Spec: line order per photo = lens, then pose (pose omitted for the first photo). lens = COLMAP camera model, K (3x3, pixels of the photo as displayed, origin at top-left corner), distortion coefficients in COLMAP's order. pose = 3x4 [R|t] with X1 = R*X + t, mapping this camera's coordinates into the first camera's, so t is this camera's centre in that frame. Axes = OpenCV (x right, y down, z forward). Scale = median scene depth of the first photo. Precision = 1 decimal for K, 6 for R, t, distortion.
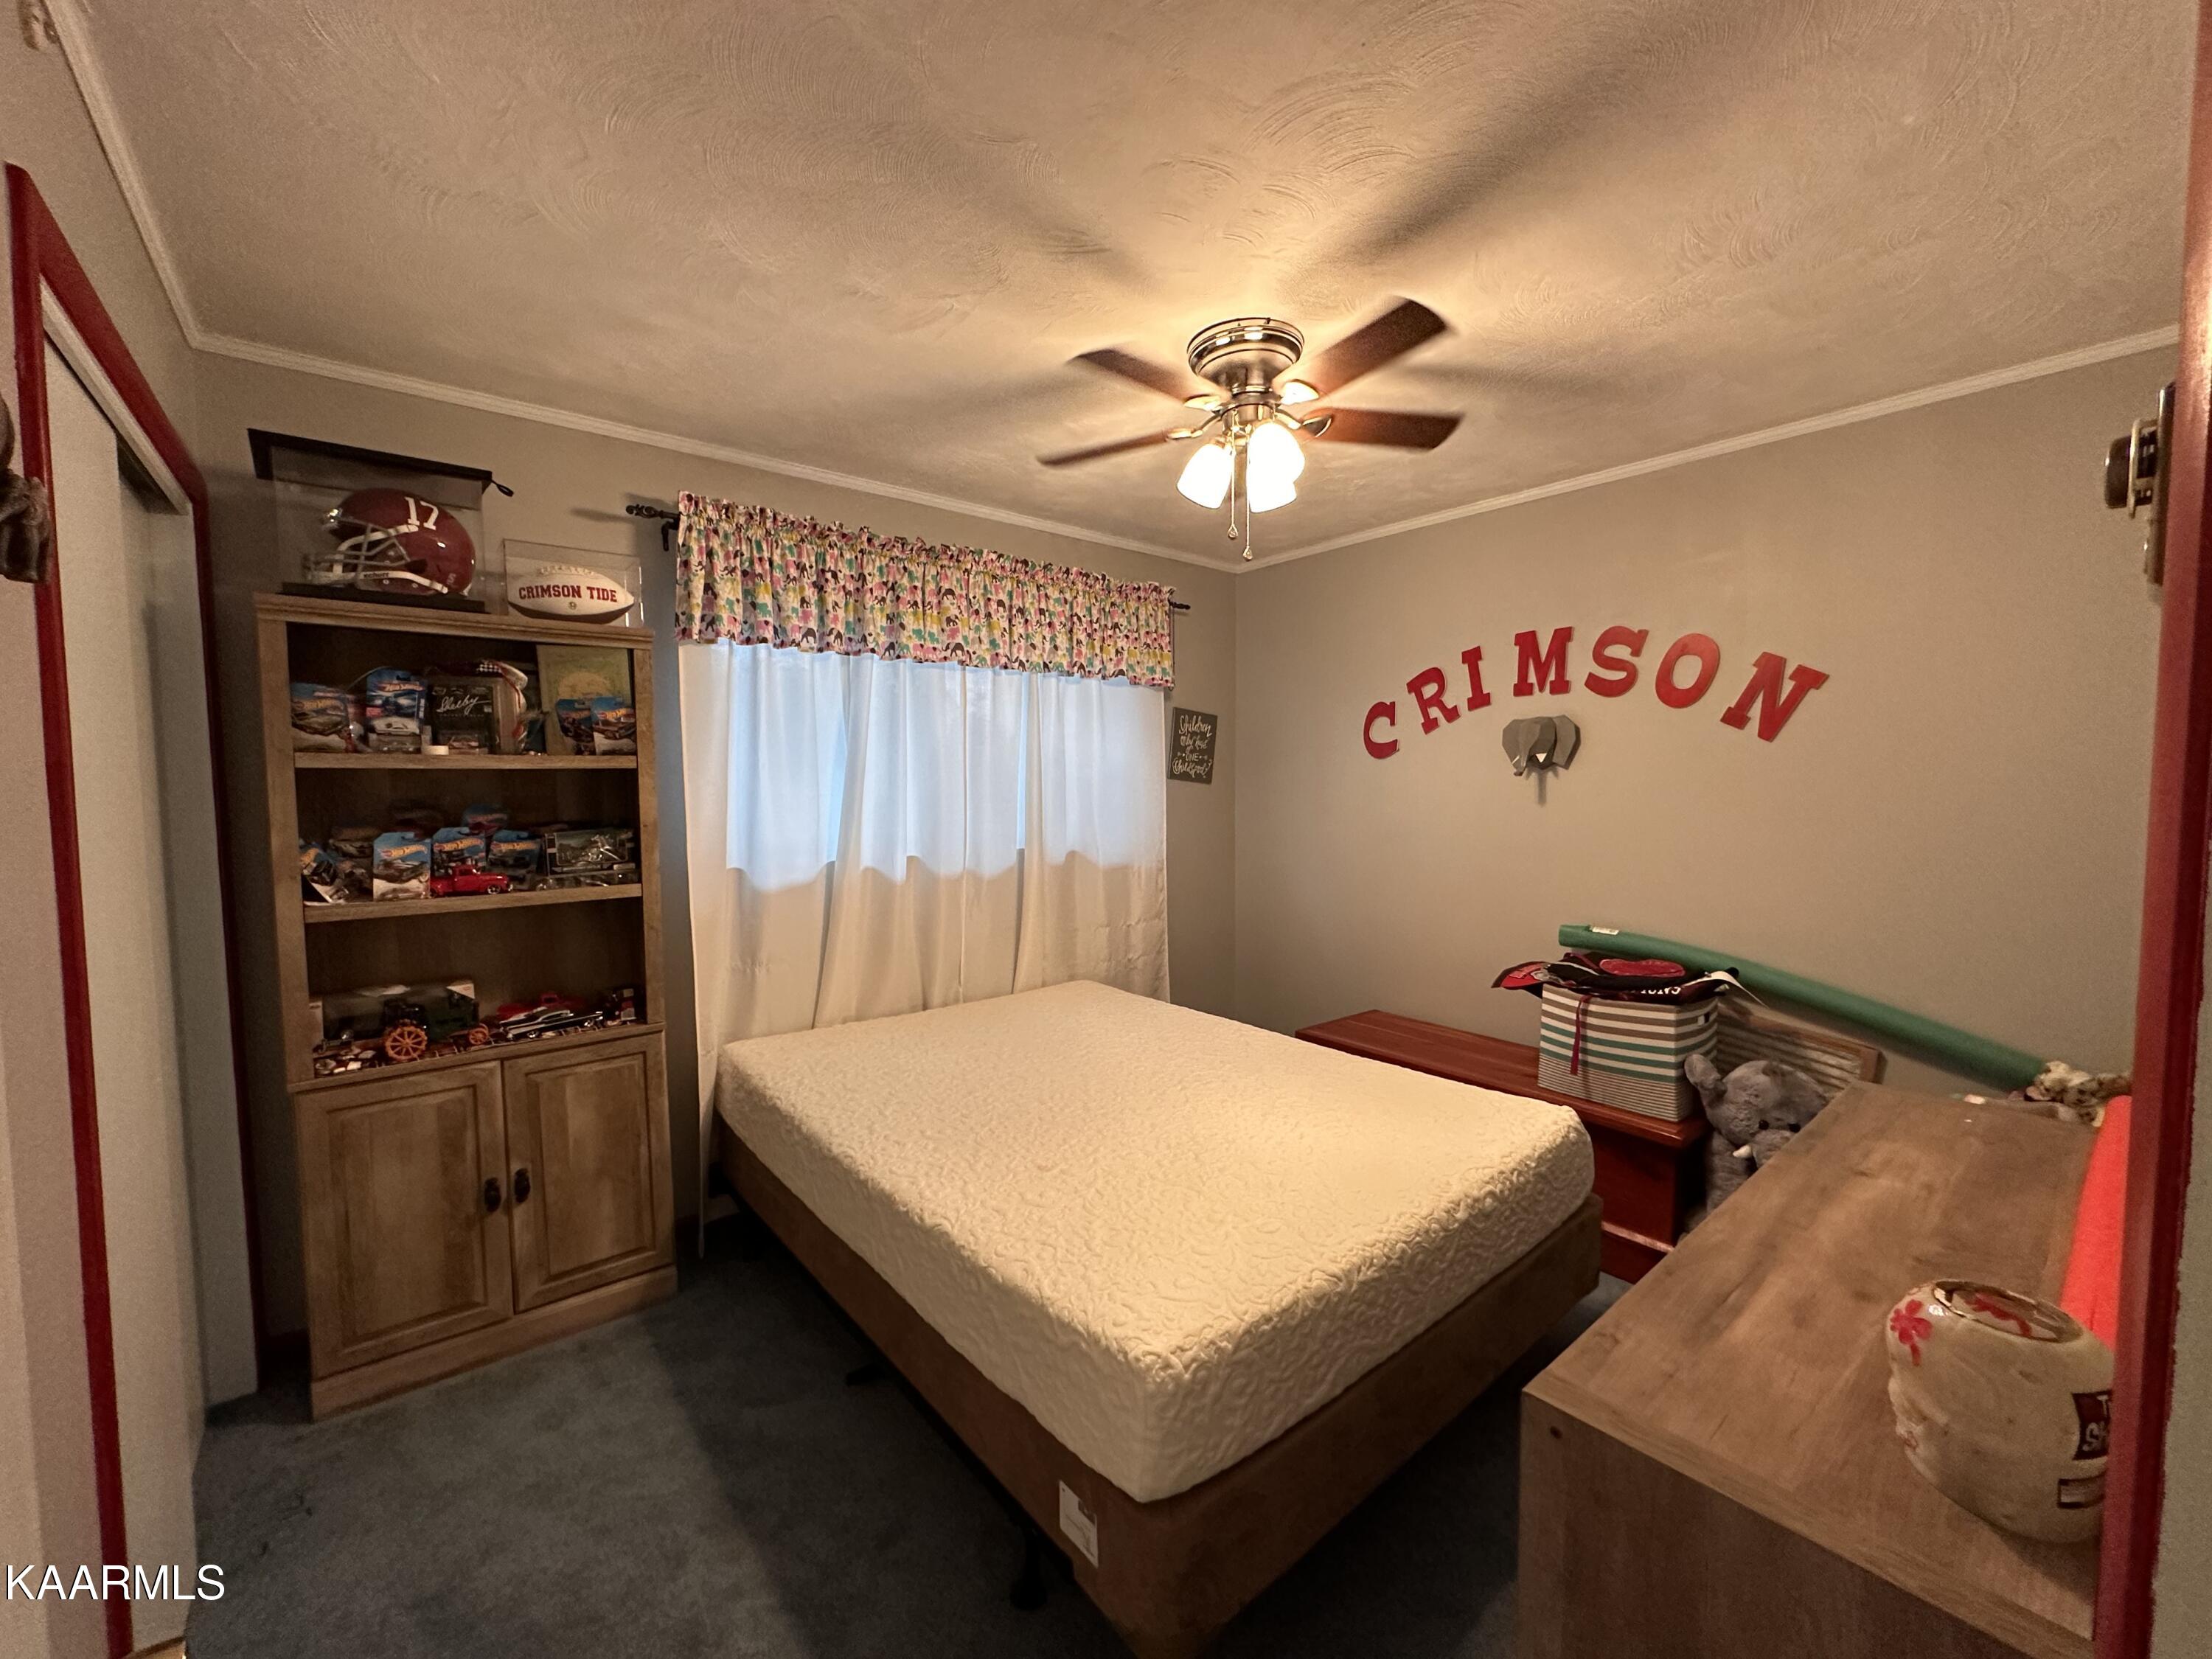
lens RADIAL K [[885.1, 0, 1105.5], [0, 885.1, 826.9], [0, 0, 1]] dist [0.004014, -0.000073]
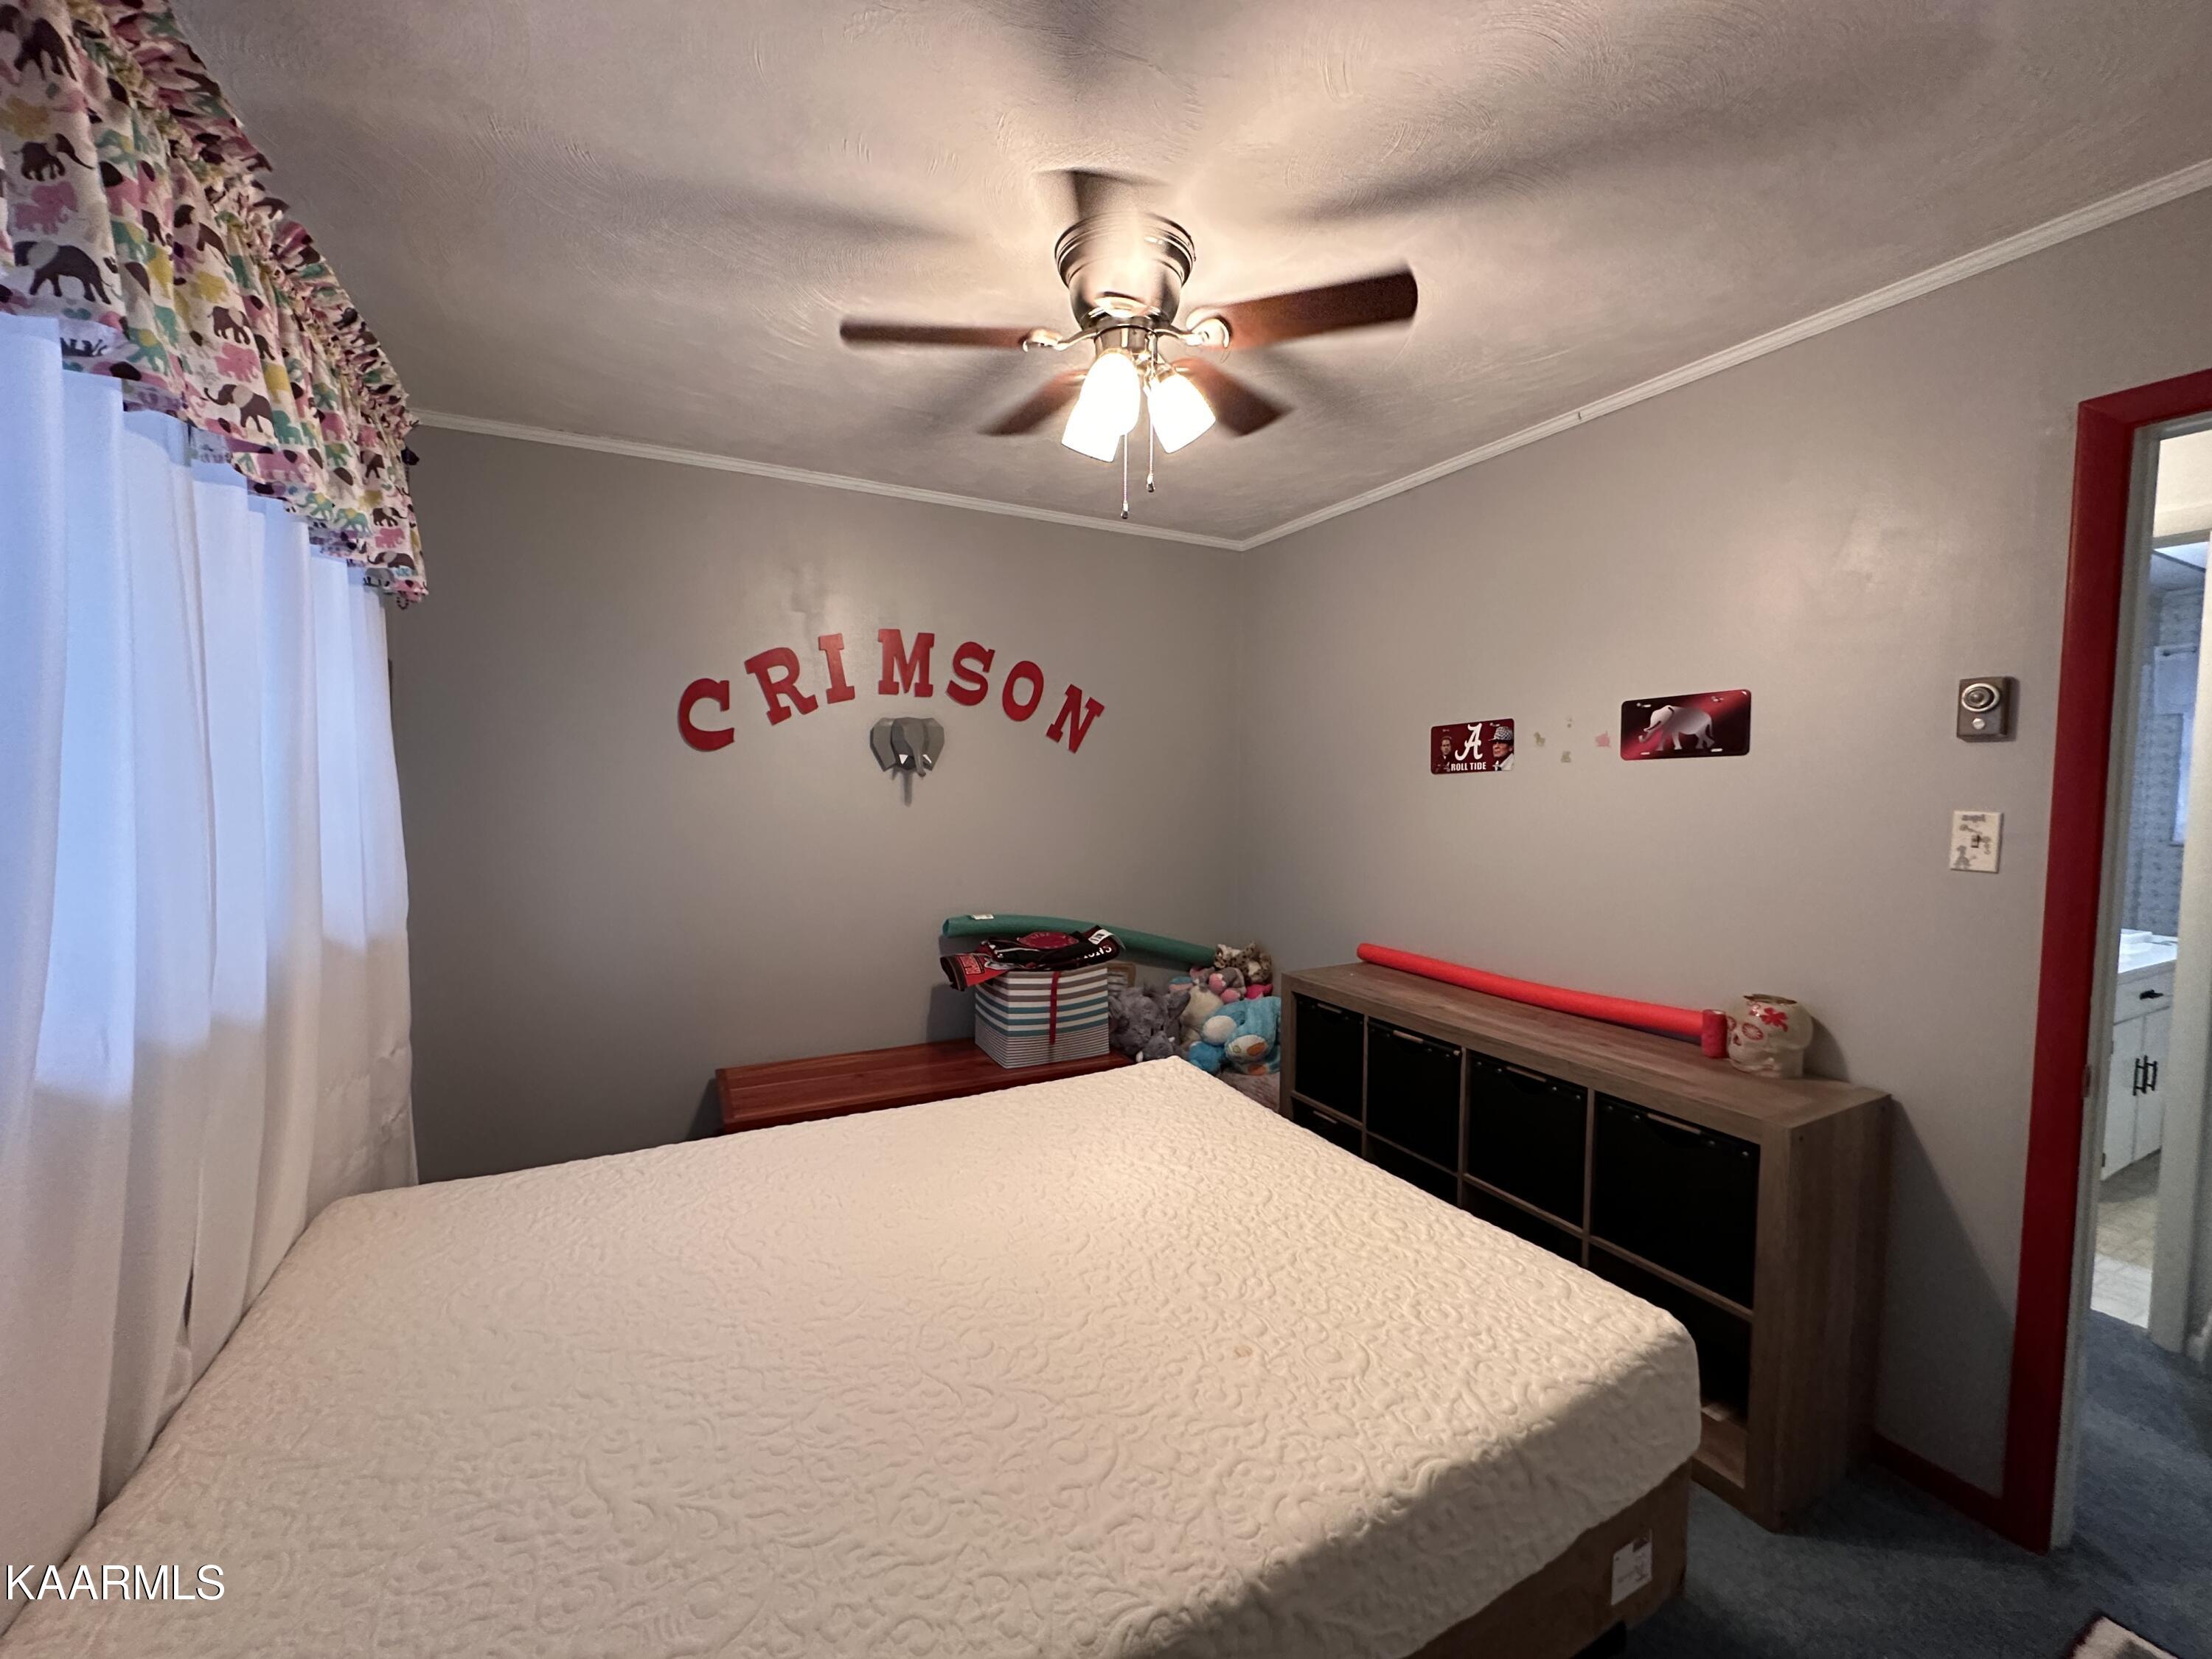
lens RADIAL K [[885.1, 0, 1103.3], [0, 885.1, 837.1], [0, 0, 1]] dist [0.004014, -0.000073]
pose [[0.201973, -0.061238, 0.977475, -0.453849], [0.042379, 0.997655, 0.053745, -0.033771], [-0.978474, 0.030569, 0.204095, 0.585177]]
